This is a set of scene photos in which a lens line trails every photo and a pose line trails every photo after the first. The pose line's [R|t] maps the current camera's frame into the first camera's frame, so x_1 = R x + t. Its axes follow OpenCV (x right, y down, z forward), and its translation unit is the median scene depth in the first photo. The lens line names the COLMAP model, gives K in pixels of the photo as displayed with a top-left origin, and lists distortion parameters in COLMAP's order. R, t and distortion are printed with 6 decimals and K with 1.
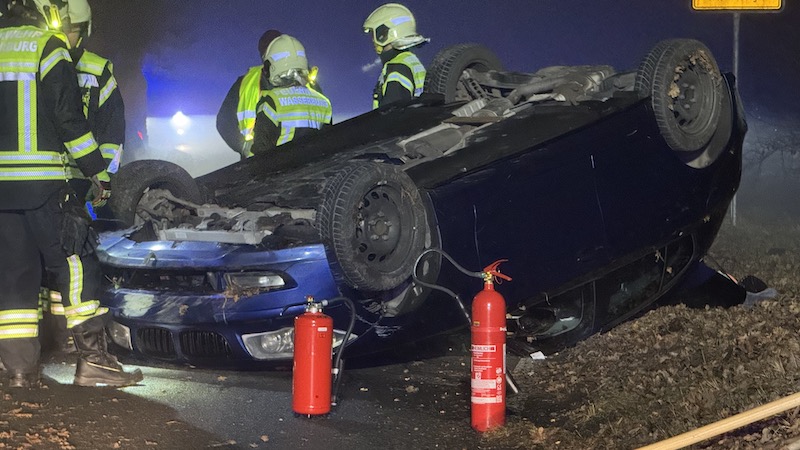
lens RADIAL K [[2840.2, 0, 400.0], [0, 2840.2, 224.6], [0, 0, 1]] dist [-0.091084, 0.000000]
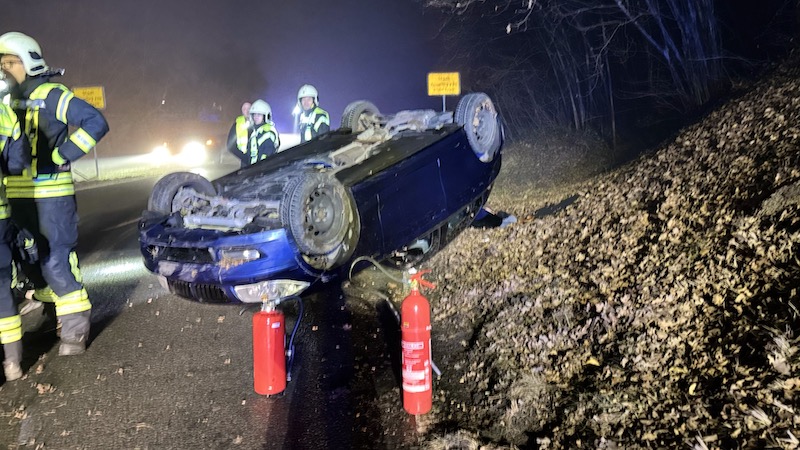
lens RADIAL K [[695.0, 0, 400.0], [0, 695.0, 229.3], [0, 0, 1]] dist [0.104221, 0.000831]
pose [[0.994218, -0.046008, 0.097028, -0.001283], [0.036030, 0.994113, 0.102187, -0.027898], [-0.101158, -0.098100, 0.990022, 0.597441]]
